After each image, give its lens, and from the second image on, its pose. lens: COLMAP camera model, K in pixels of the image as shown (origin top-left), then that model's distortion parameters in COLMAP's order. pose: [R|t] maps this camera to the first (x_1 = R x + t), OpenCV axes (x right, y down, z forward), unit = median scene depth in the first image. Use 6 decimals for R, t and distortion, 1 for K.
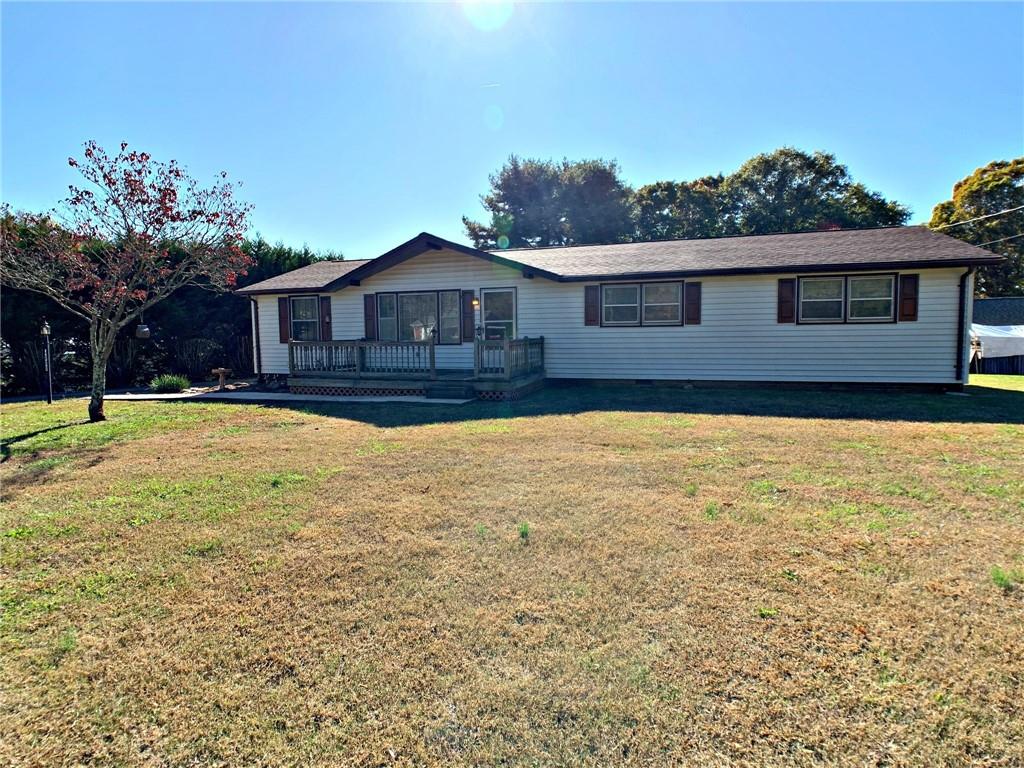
lens RADIAL K [[530.2, 0, 516.6], [0, 530.2, 379.0], [0, 0, 1]] dist [-0.020940, 0.000550]
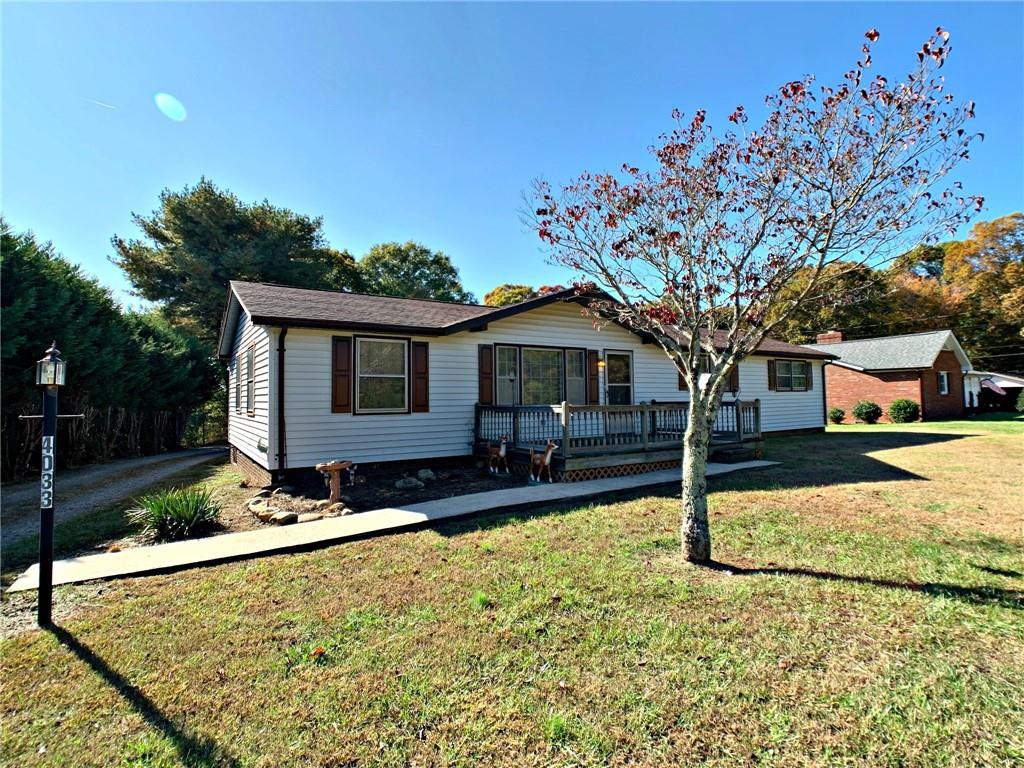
lens RADIAL K [[530.2, 0, 516.6], [0, 530.2, 379.0], [0, 0, 1]] dist [-0.020940, 0.000550]
pose [[0.619295, 0.033328, 0.784451, -0.846508], [0.075752, 0.991902, -0.101945, -0.033580], [-0.781496, 0.122558, 0.611755, 0.526978]]
